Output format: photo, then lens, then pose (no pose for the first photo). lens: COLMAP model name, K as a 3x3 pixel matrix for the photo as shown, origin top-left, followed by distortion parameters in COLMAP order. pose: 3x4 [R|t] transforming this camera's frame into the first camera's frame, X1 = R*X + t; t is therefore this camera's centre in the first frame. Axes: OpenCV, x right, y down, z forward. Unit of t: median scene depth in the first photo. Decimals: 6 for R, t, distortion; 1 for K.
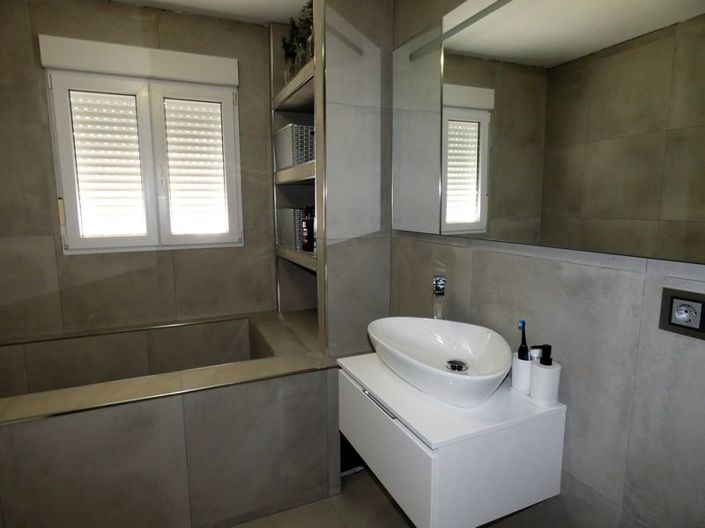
lens RADIAL K [[437.5, 0, 340.9], [0, 437.5, 263.7], [0, 0, 1]] dist [-0.004436, -0.001079]
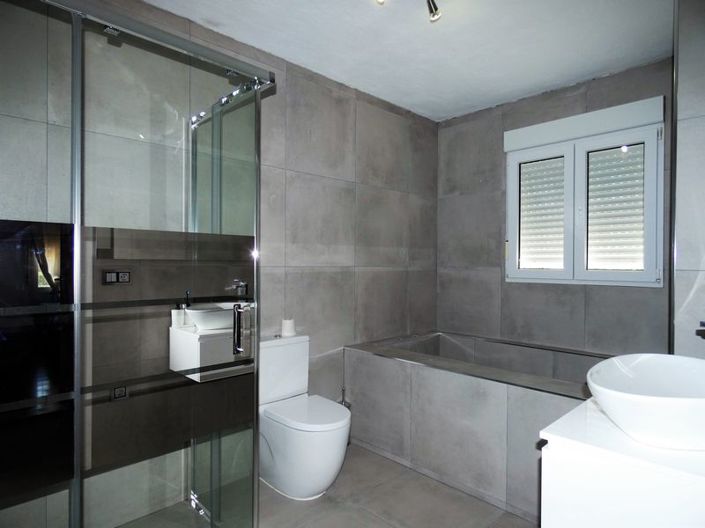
lens RADIAL K [[437.5, 0, 340.9], [0, 437.5, 263.7], [0, 0, 1]] dist [-0.004436, -0.001079]
pose [[0.342373, 0.018863, -0.939375, 0.473821], [-0.125632, 0.991739, -0.025875, 0.024279], [0.931127, 0.126874, 0.341914, 0.036327]]
